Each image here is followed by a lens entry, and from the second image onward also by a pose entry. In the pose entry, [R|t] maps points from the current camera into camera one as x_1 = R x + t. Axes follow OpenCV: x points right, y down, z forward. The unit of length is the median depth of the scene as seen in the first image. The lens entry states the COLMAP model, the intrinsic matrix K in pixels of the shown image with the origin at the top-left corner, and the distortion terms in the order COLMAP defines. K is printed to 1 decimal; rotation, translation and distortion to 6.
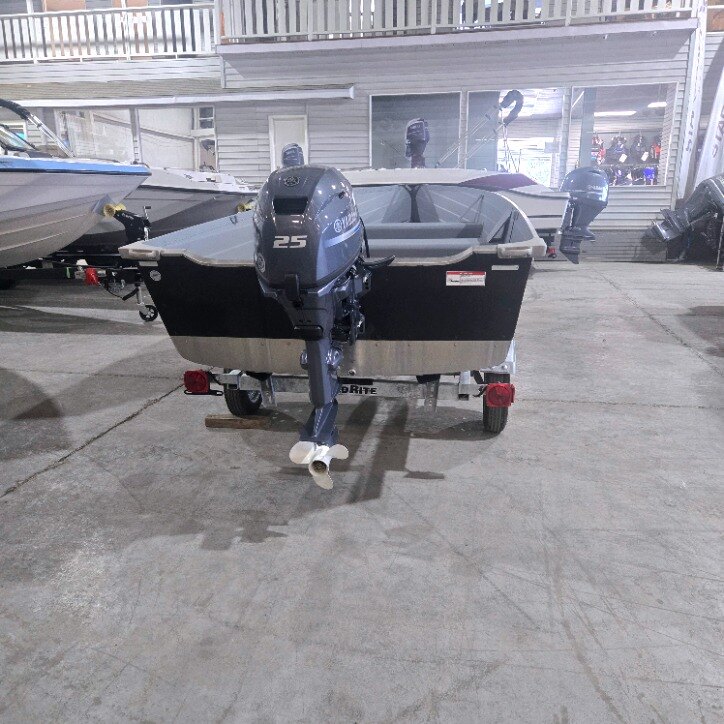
lens RADIAL K [[644.2, 0, 359.4], [0, 644.2, 361.3], [0, 0, 1]] dist [0.074780, -0.059844]
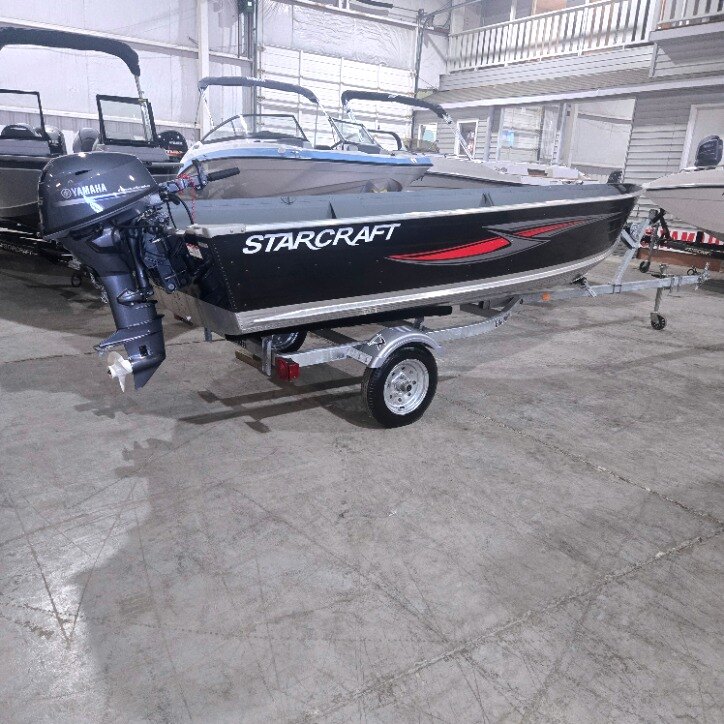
lens RADIAL K [[644.2, 0, 359.4], [0, 644.2, 361.3], [0, 0, 1]] dist [0.074780, -0.059844]
pose [[0.705474, 0.237174, -0.667874, 0.271627], [-0.231199, 0.967808, 0.099472, -0.025946], [0.669966, 0.084237, 0.737597, 0.072752]]
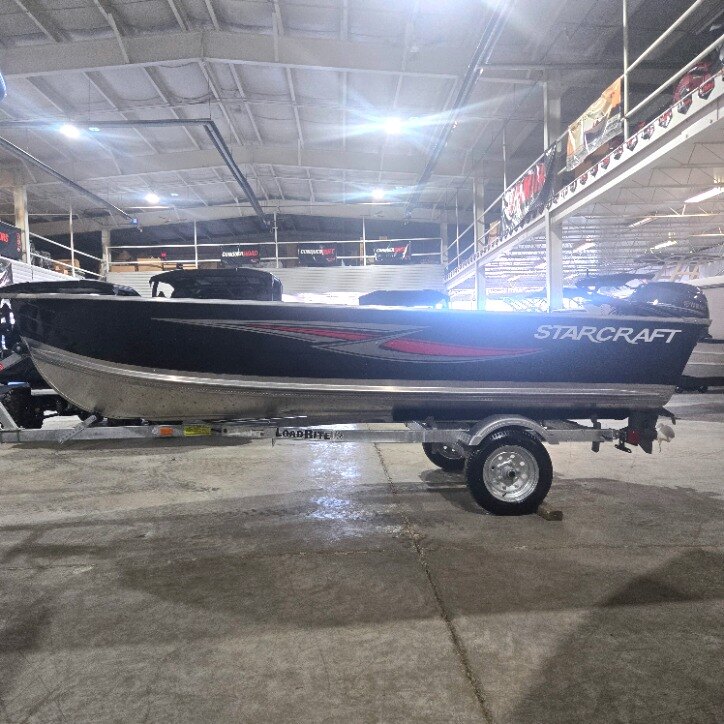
lens RADIAL K [[651.9, 0, 362.0], [0, 651.9, 362.0], [0, 0, 1]] dist [0.063748, -0.019222]
pose [[-0.249496, -0.002337, 0.968373, -0.375469], [0.270547, 0.960009, 0.072022, -0.092824], [-0.929815, 0.279960, -0.238886, 0.488885]]
